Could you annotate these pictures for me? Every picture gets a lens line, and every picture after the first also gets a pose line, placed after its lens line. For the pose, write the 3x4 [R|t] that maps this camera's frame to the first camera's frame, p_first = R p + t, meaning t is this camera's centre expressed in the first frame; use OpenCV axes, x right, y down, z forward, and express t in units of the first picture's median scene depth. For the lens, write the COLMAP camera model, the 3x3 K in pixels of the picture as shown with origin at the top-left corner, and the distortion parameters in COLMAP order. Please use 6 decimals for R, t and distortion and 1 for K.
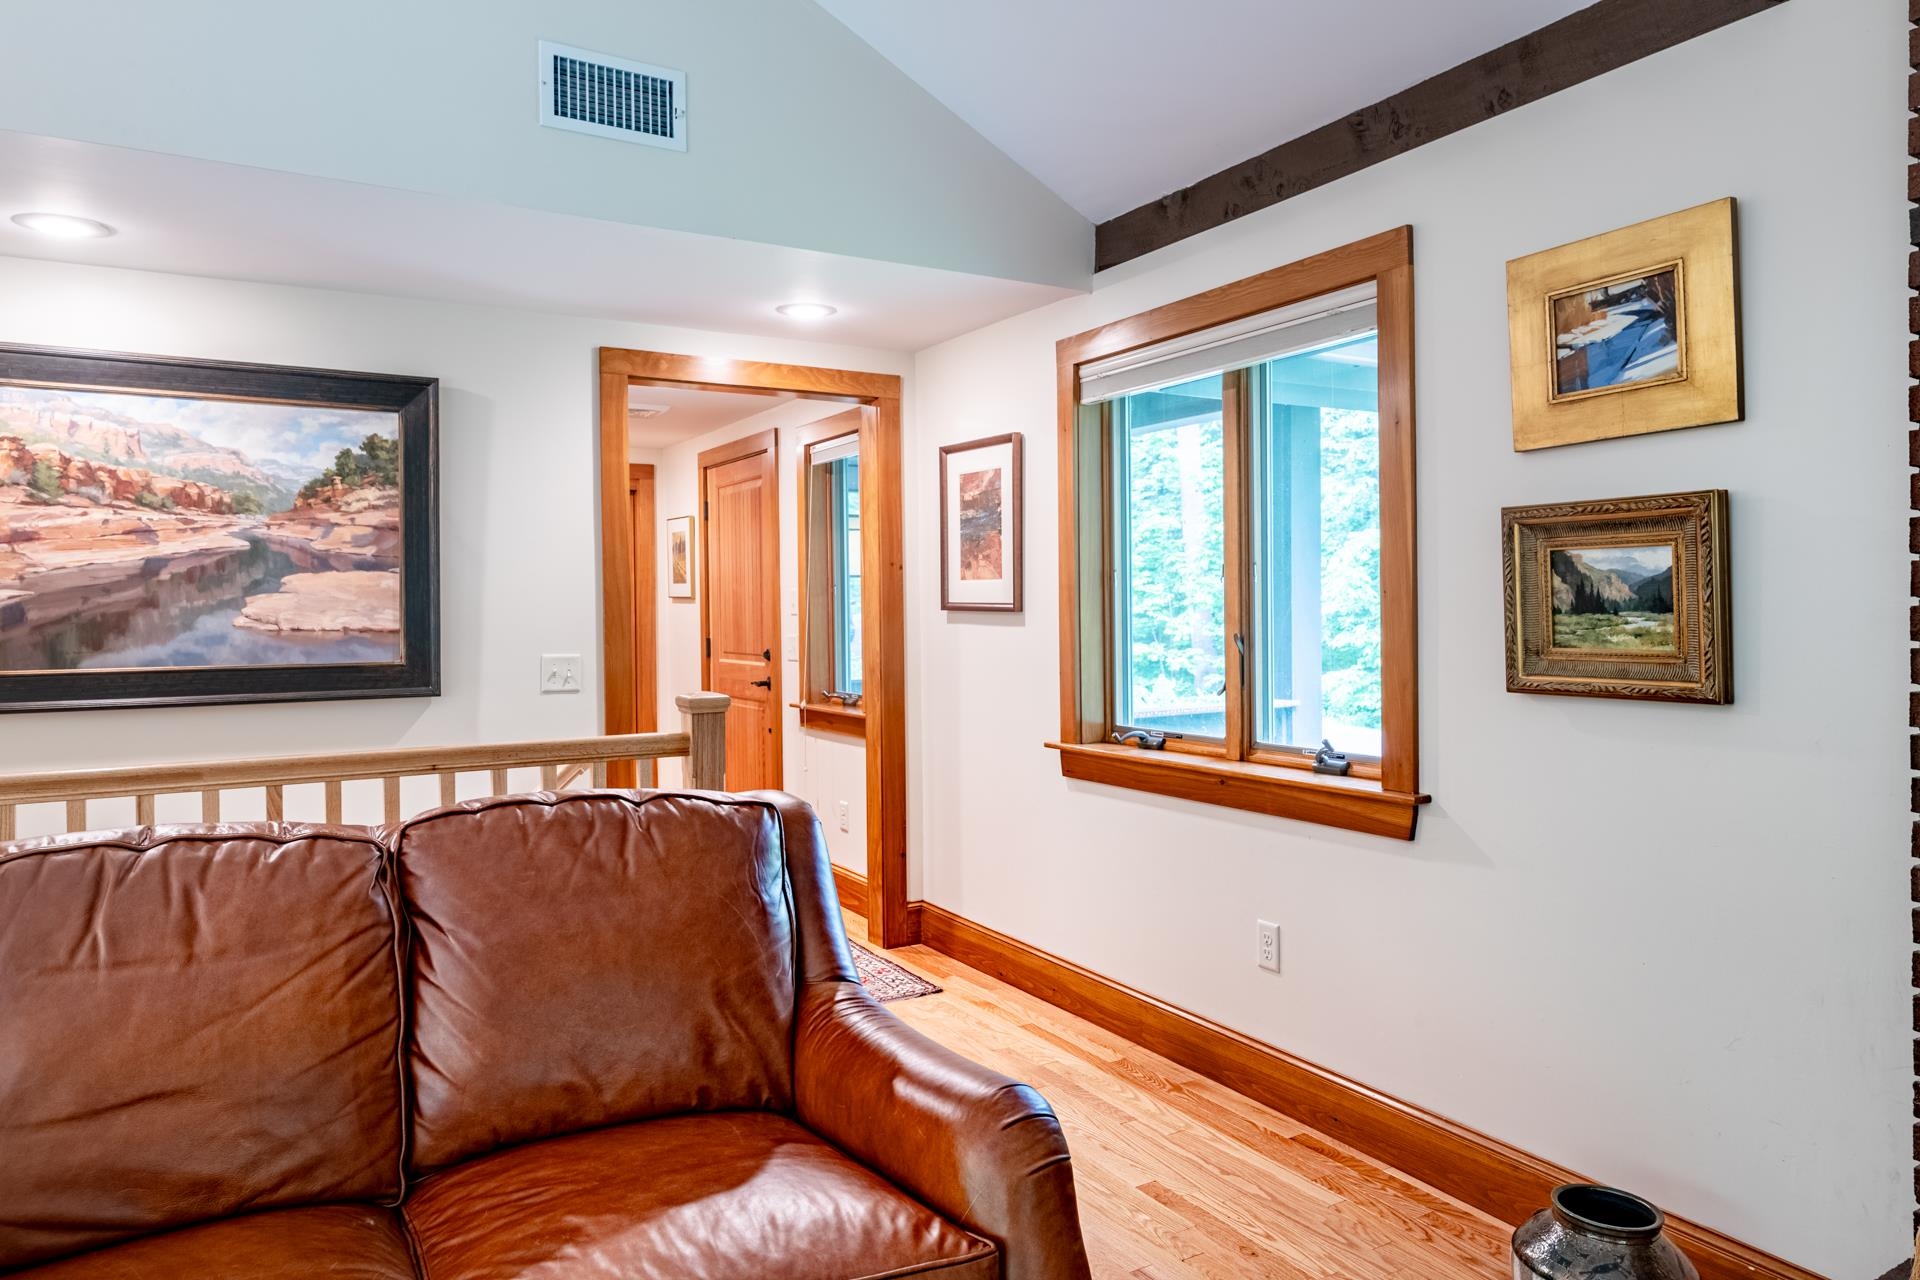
lens RADIAL K [[1248.6, 0, 963.3], [0, 1248.6, 616.0], [0, 0, 1]] dist [0.007227, 0.002929]
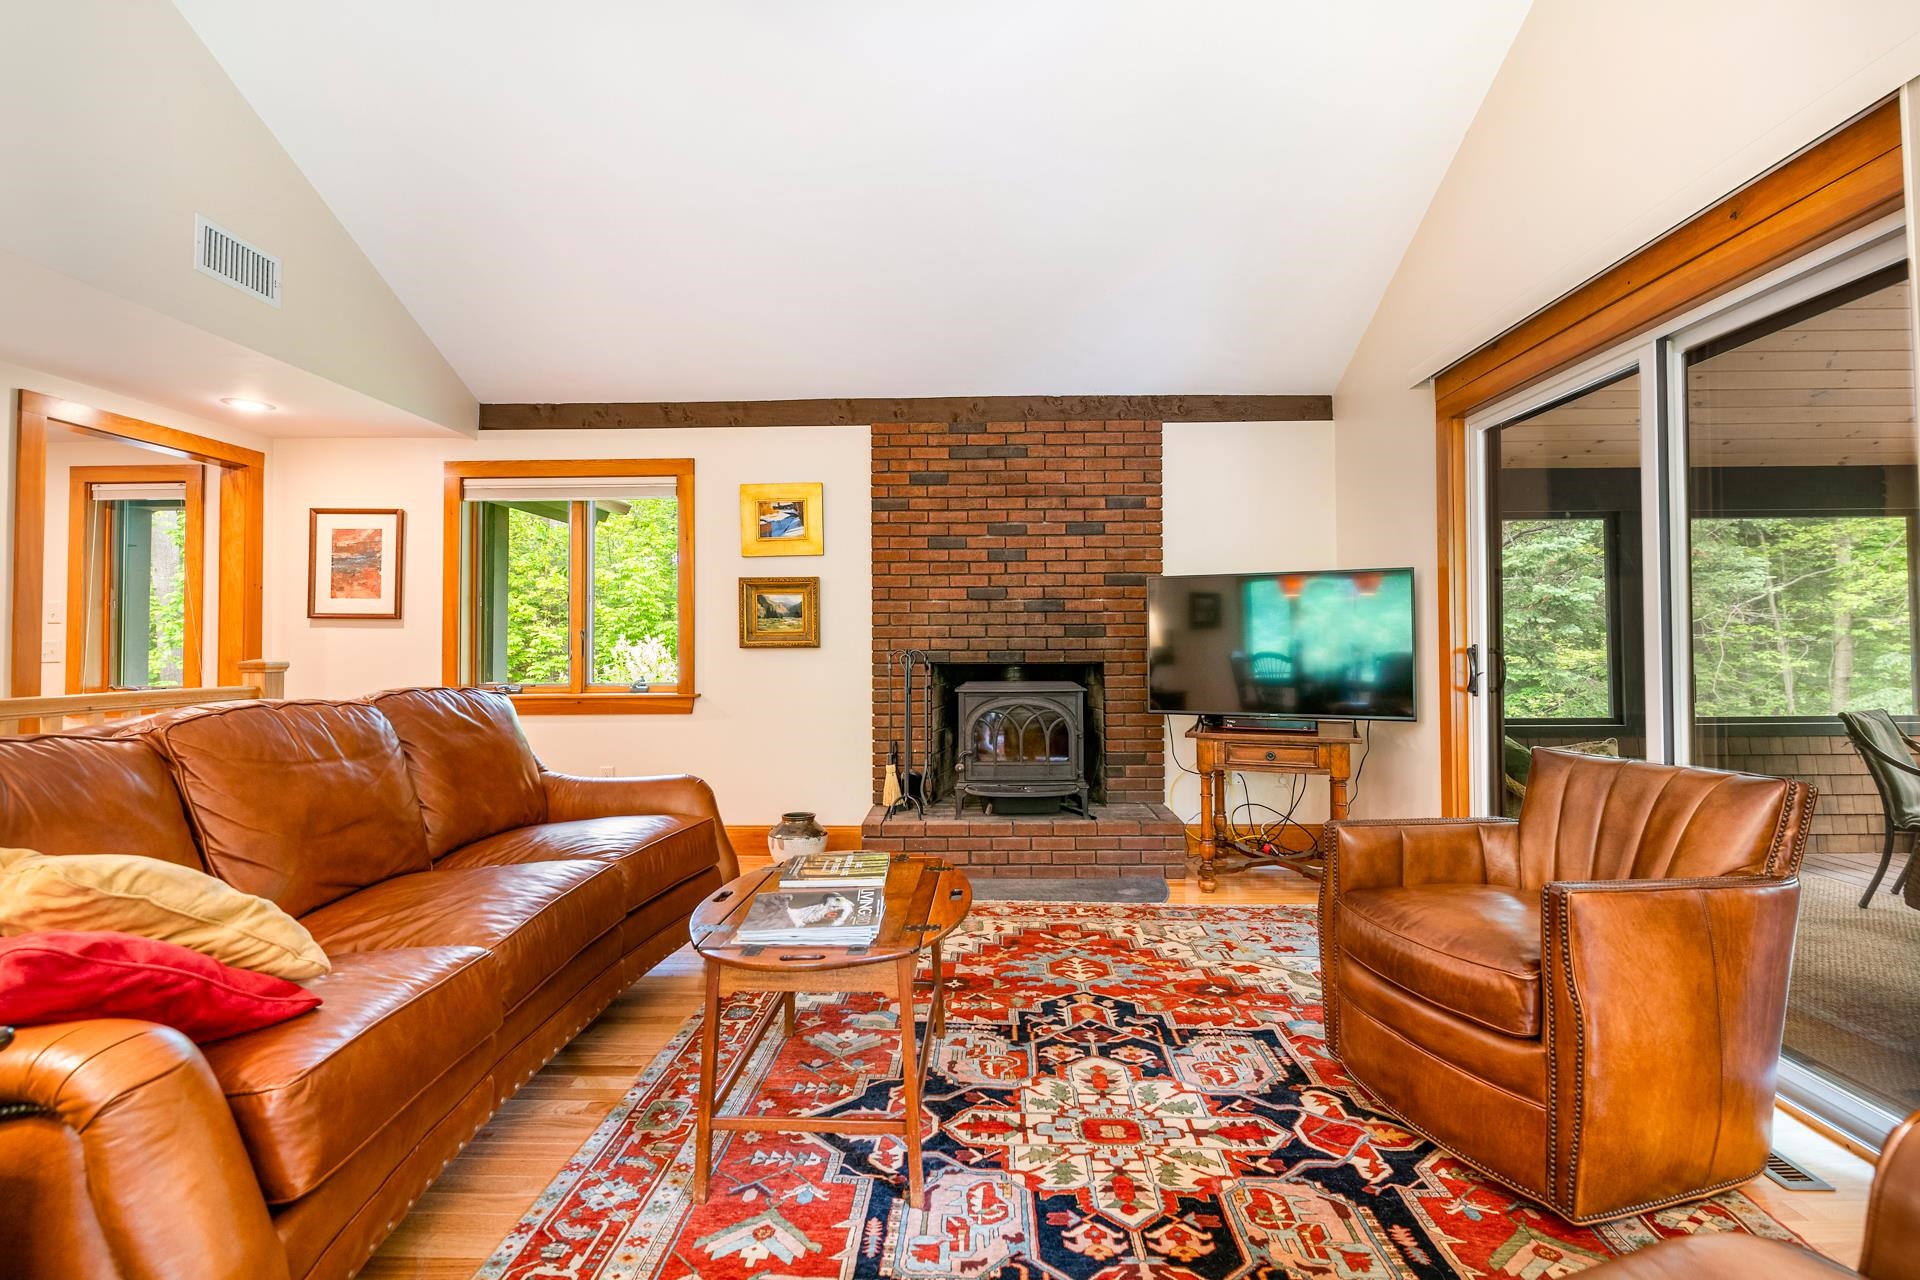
lens RADIAL K [[825.2, 0, 969.1], [0, 825.2, 619.5], [0, 0, 1]] dist [0.000563, -0.000838]
pose [[0.531276, 0.032975, 0.846557, -0.575127], [0.005708, 0.999080, -0.042497, 0.057605], [-0.847180, 0.027410, 0.530599, -0.239533]]
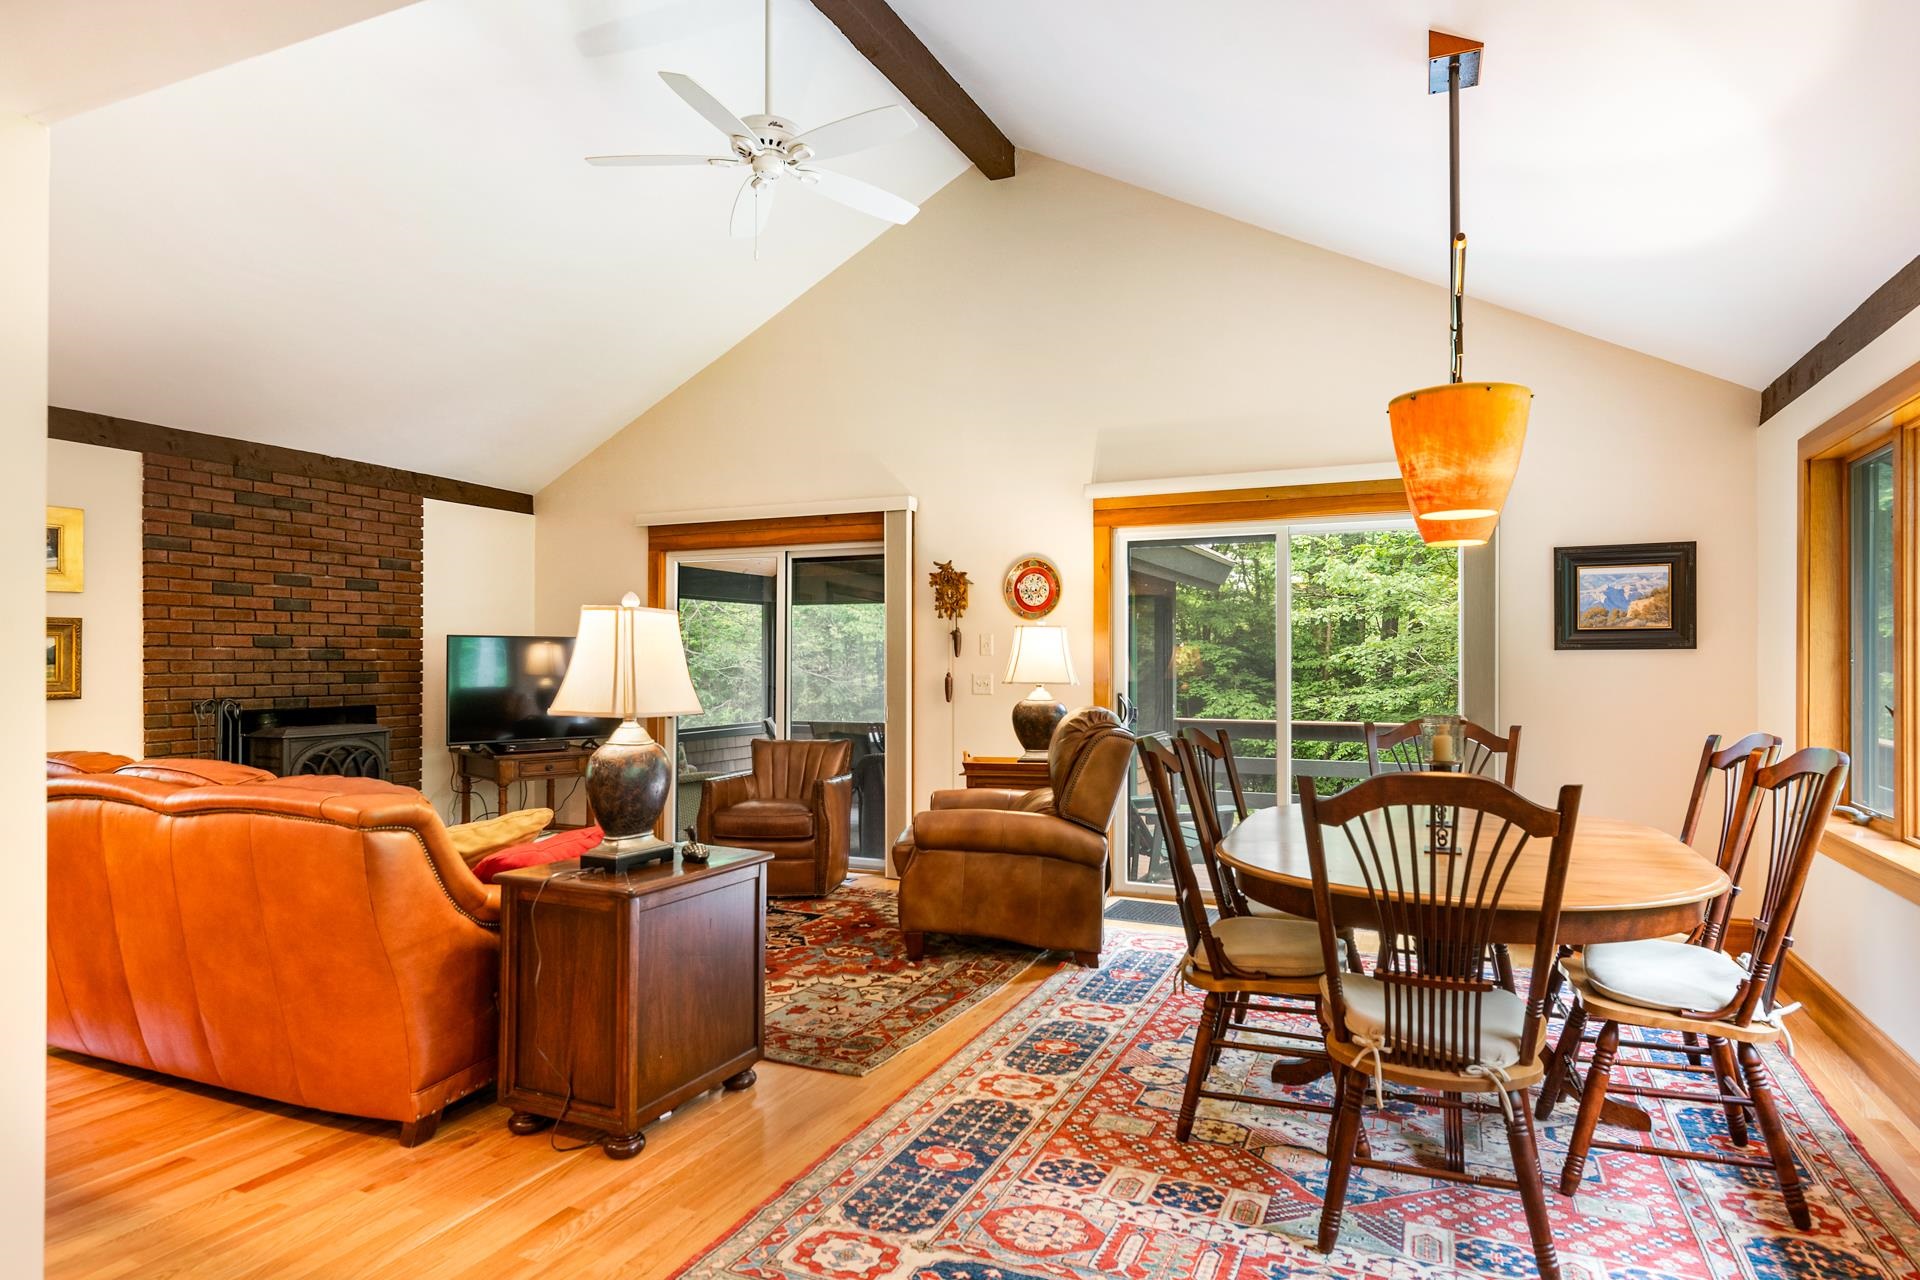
lens RADIAL K [[1096.7, 0, 974.9], [0, 1096.7, 650.4], [0, 0, 1]] dist [0.005324, 0.000579]
pose [[-0.575897, 0.018363, 0.817316, -1.536825], [0.010726, 0.999831, -0.014906, 0.014866], [-0.817452, 0.000183, -0.575997, 0.508146]]
